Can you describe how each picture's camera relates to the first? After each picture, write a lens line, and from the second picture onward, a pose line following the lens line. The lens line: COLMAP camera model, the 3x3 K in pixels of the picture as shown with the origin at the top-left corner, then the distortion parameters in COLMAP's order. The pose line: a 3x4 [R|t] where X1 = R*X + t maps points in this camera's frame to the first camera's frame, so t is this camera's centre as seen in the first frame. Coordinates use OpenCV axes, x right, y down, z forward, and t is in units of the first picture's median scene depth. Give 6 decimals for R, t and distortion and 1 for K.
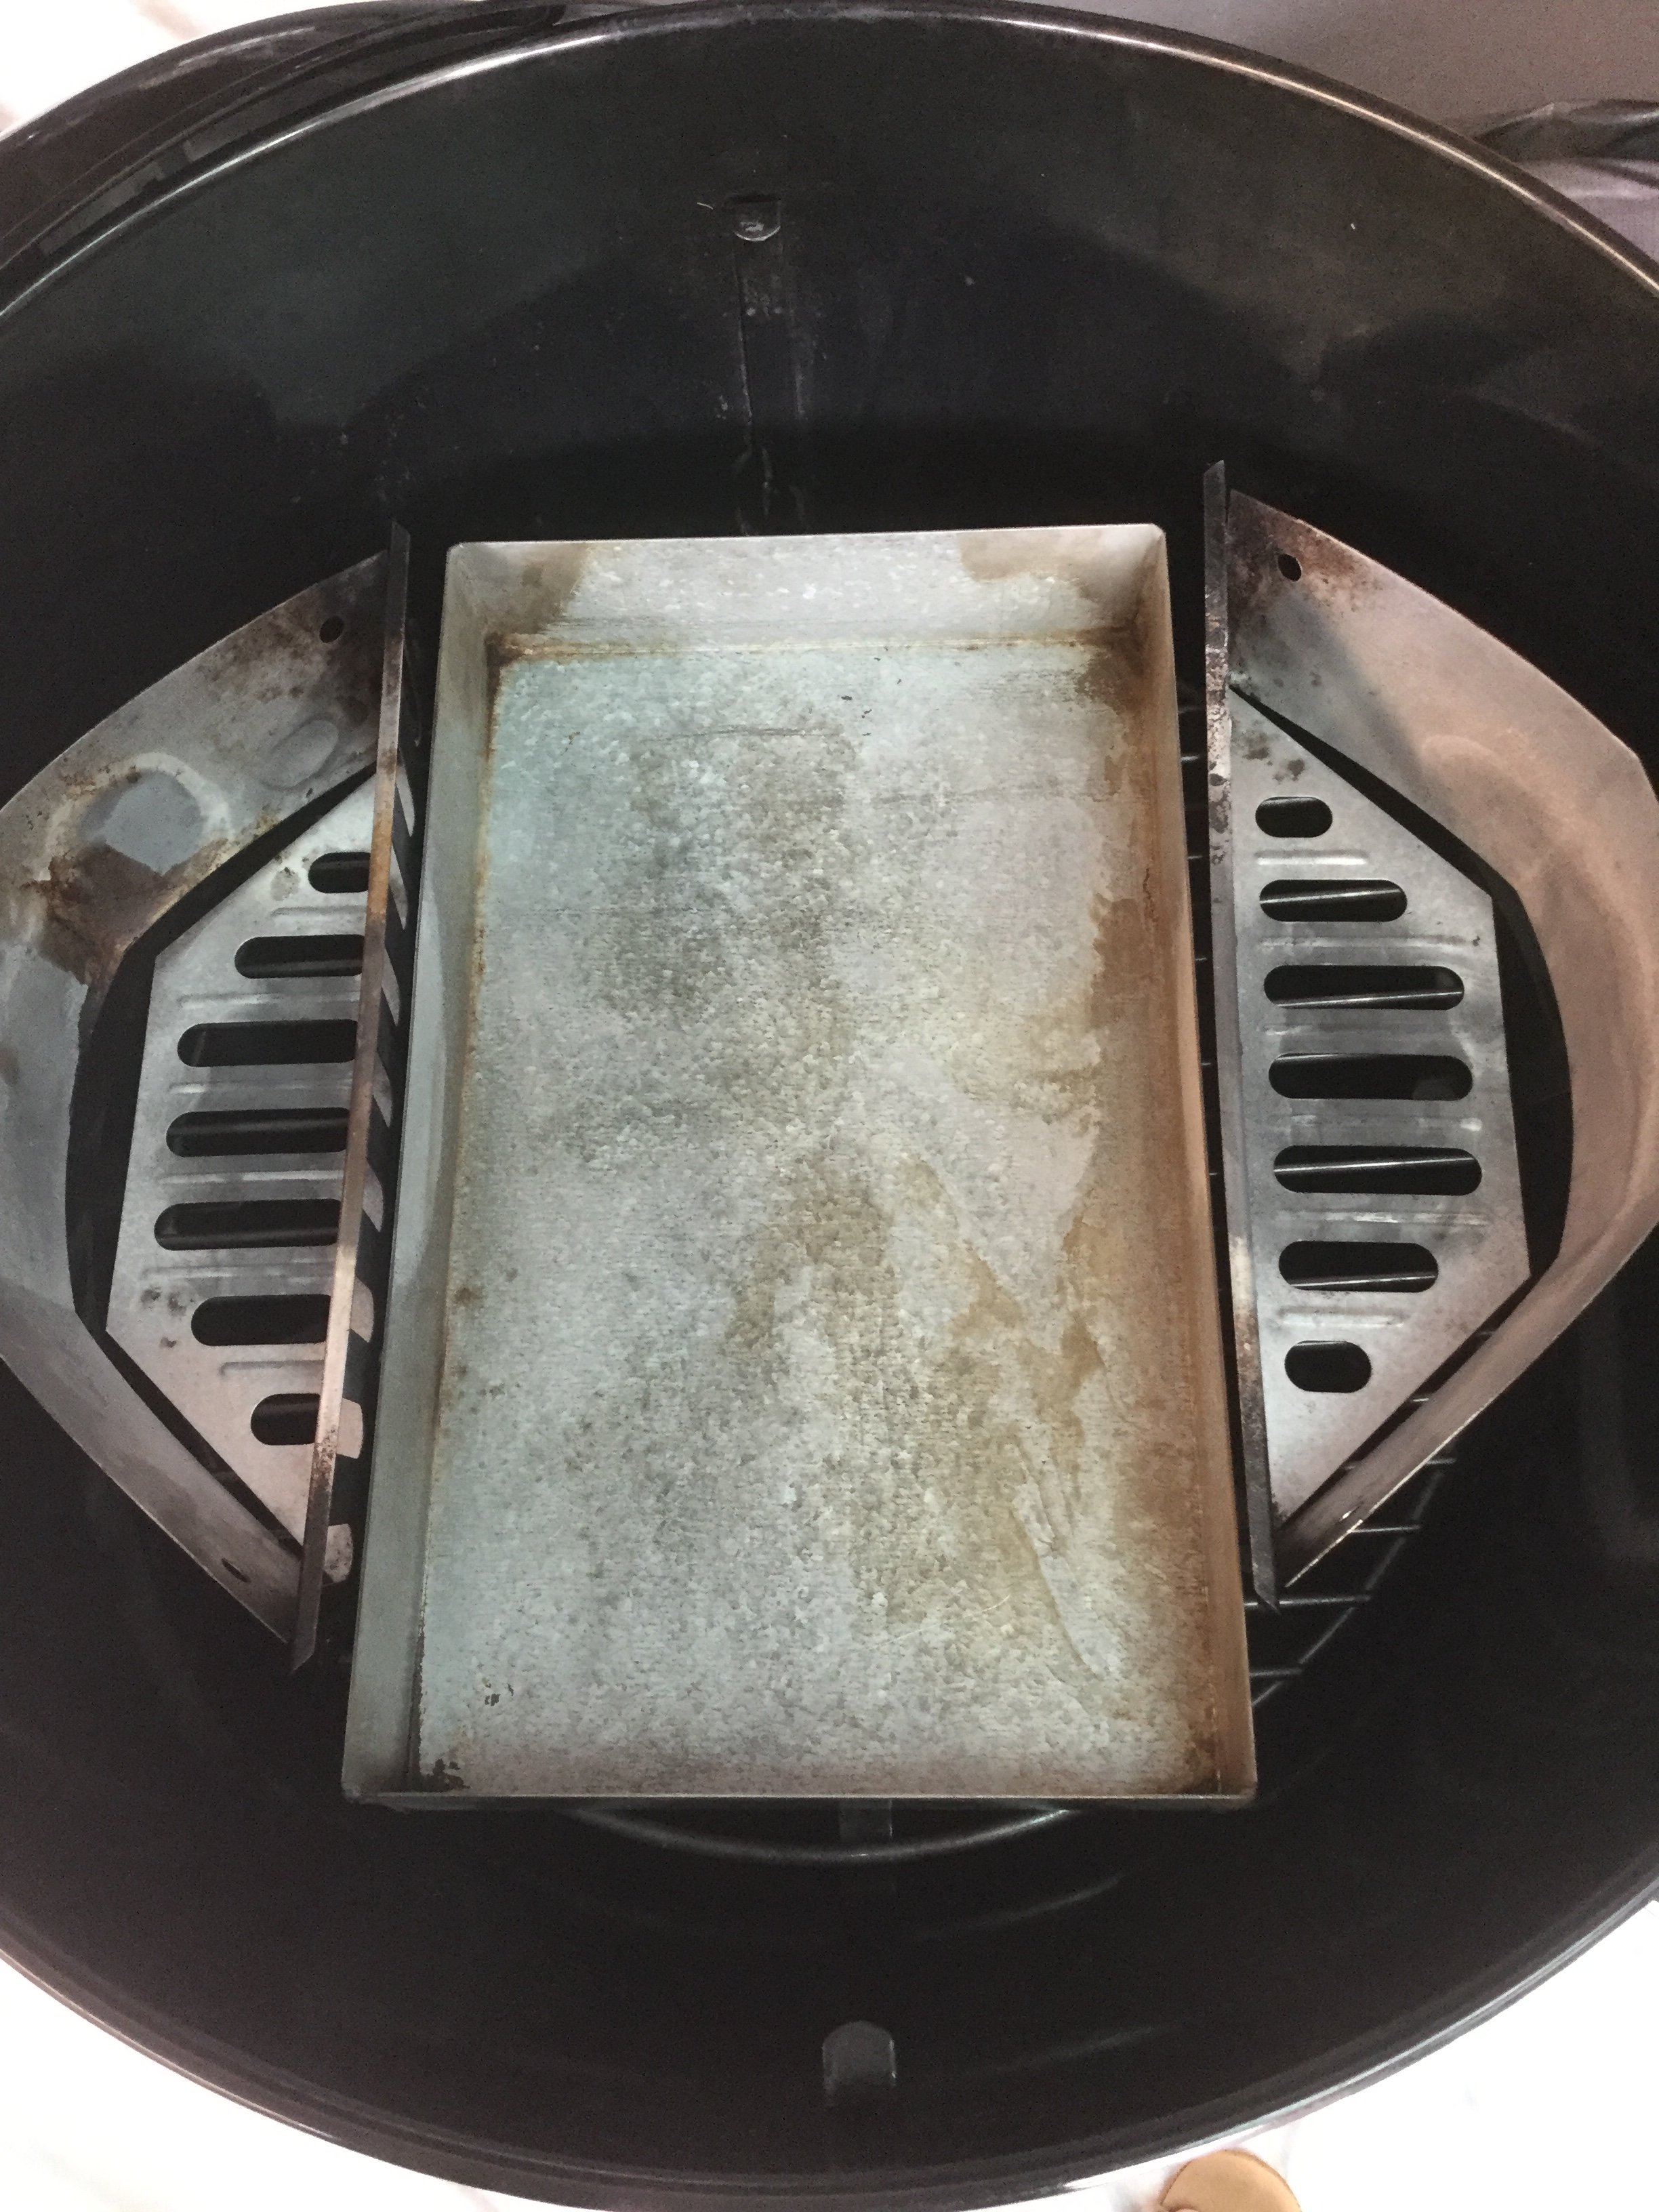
lens RADIAL K [[2010.4, 0, 803.1], [0, 2010.4, 1071.8], [0, 0, 1]] dist [-0.000106, 0.000000]
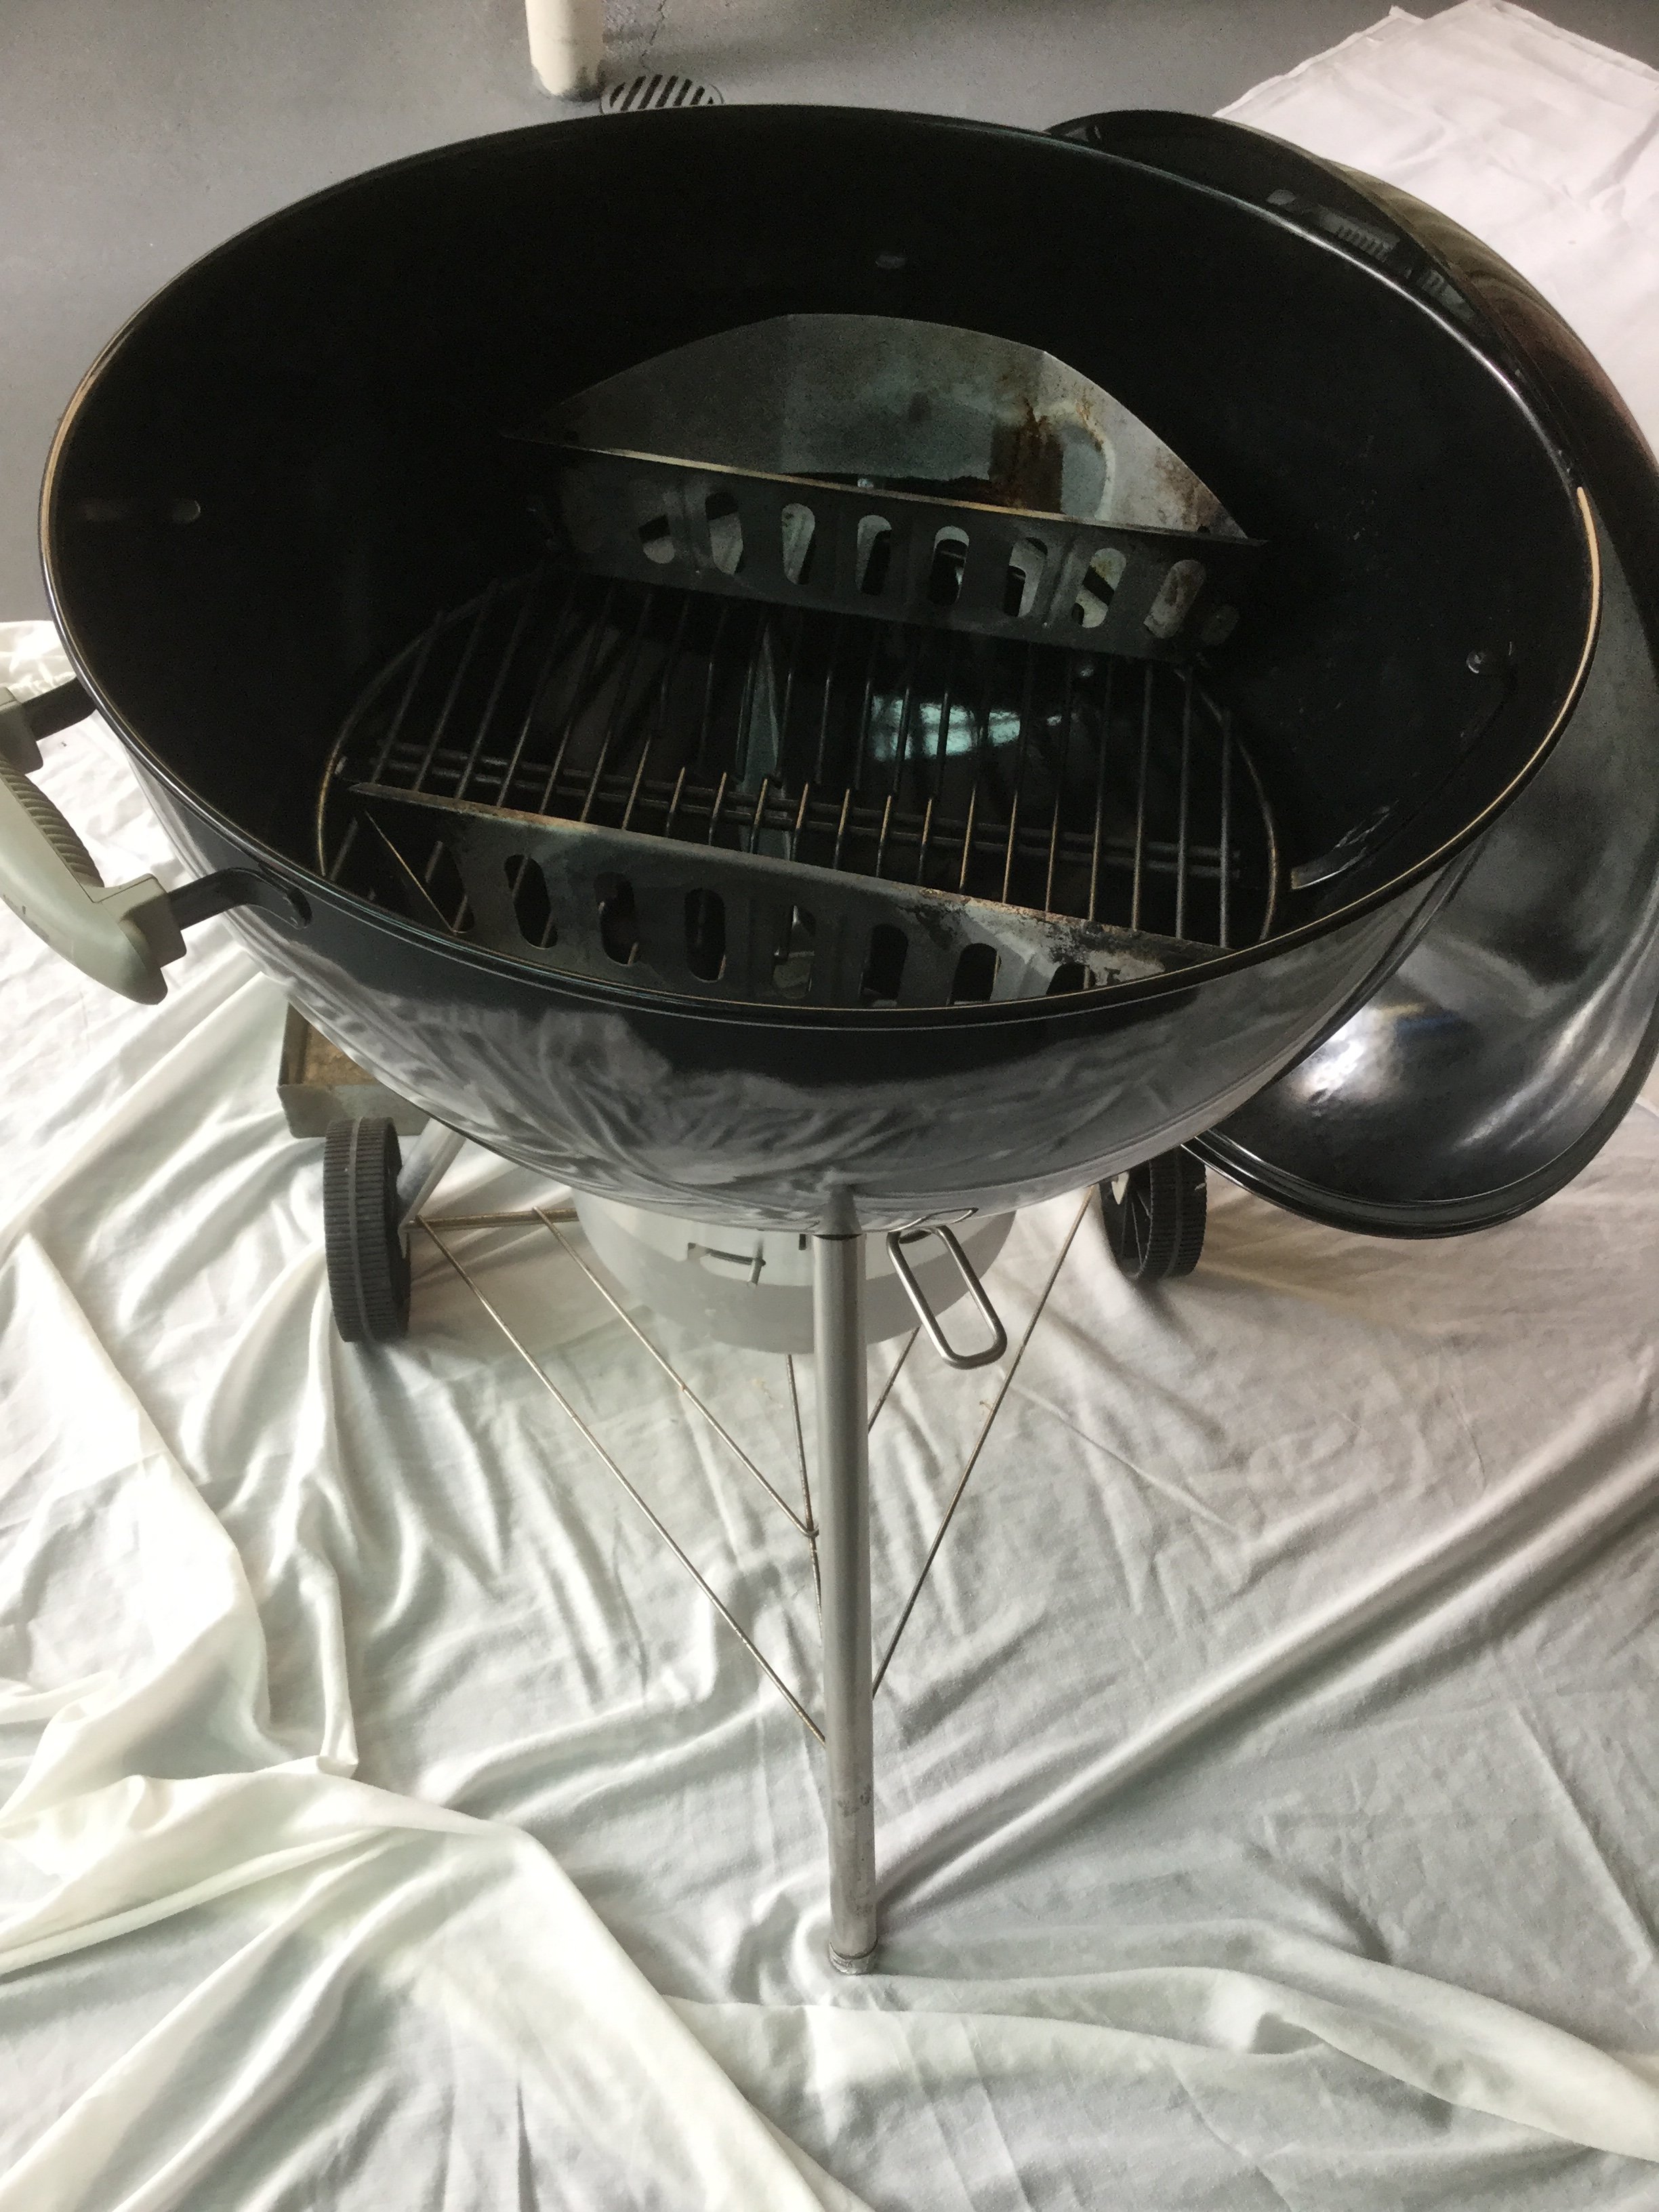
lens RADIAL K [[2010.4, 0, 843.0], [0, 2010.4, 1117.4], [0, 0, 1]] dist [-0.000106, 0.000000]
pose [[-0.177631, 0.790928, -0.585559, 0.999386], [-0.920457, 0.076971, 0.383190, -0.511946], [0.348147, 0.607048, 0.714343, 0.144382]]
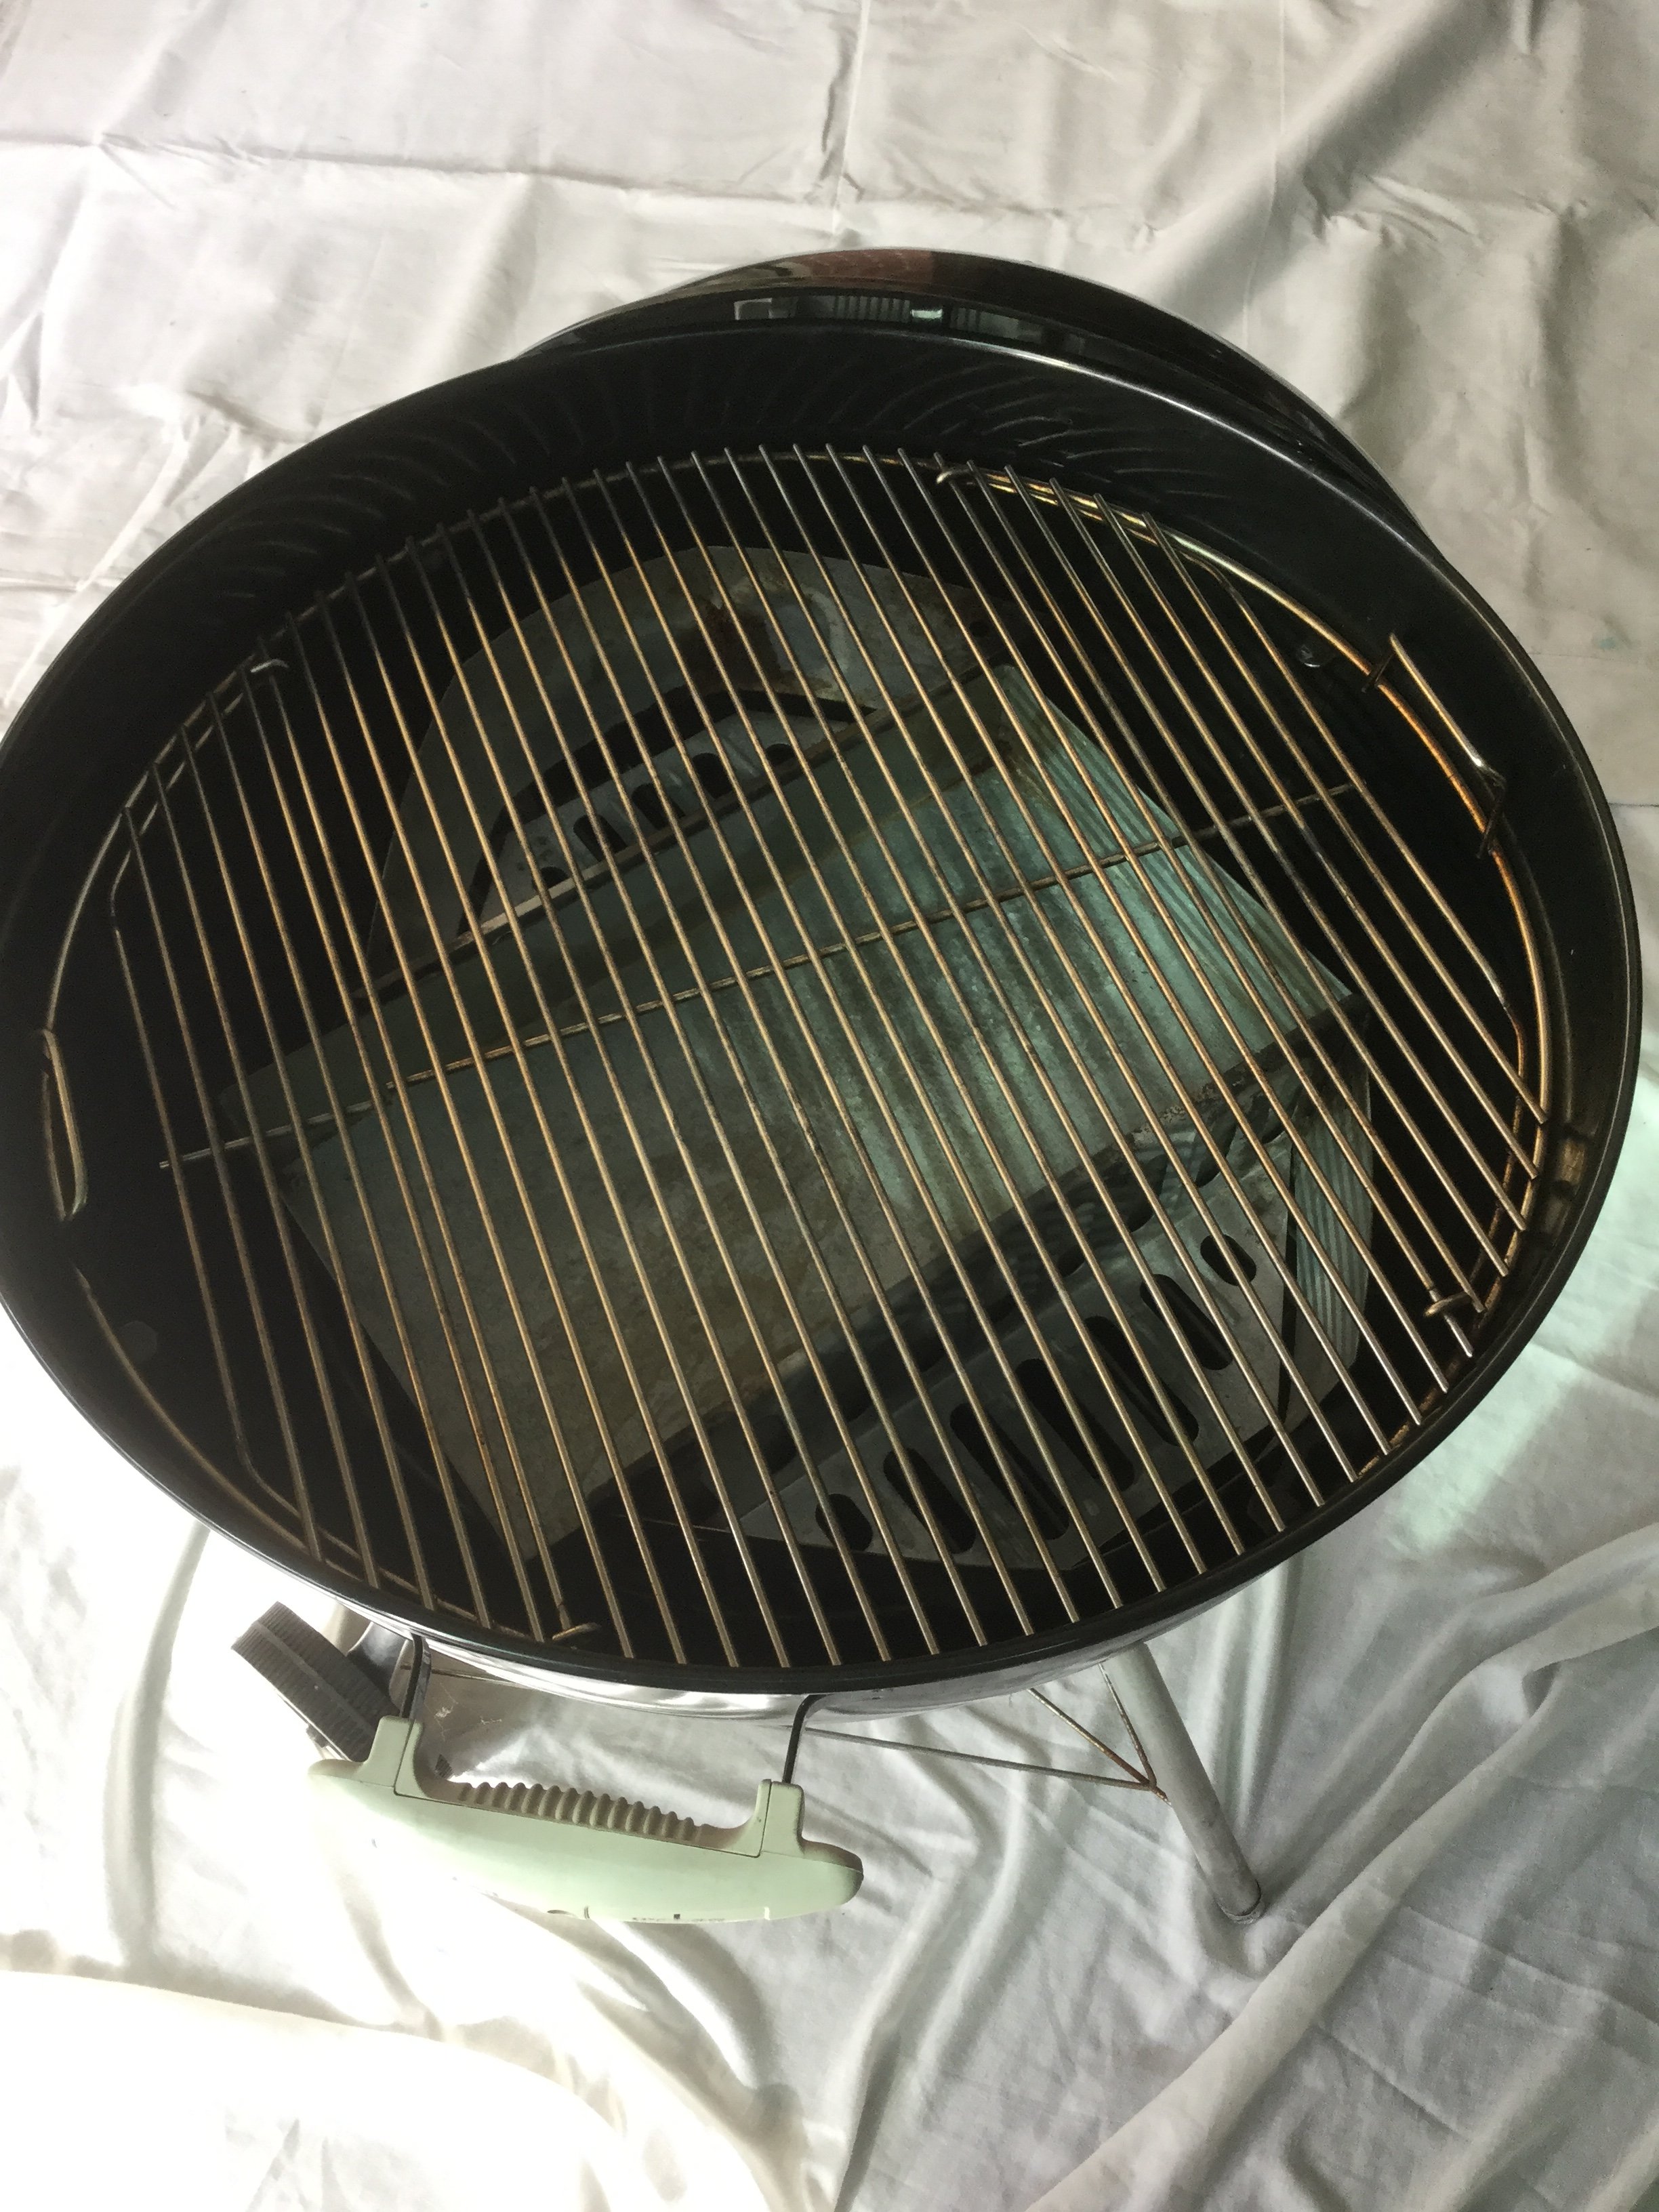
lens RADIAL K [[2010.4, 0, 839.6], [0, 2010.4, 1098.6], [0, 0, 1]] dist [-0.000106, 0.000000]
pose [[0.546487, 0.735707, -0.400109, 0.538767], [-0.781469, 0.619752, 0.072214, -0.098386], [0.301097, 0.273209, 0.913618, -0.191793]]
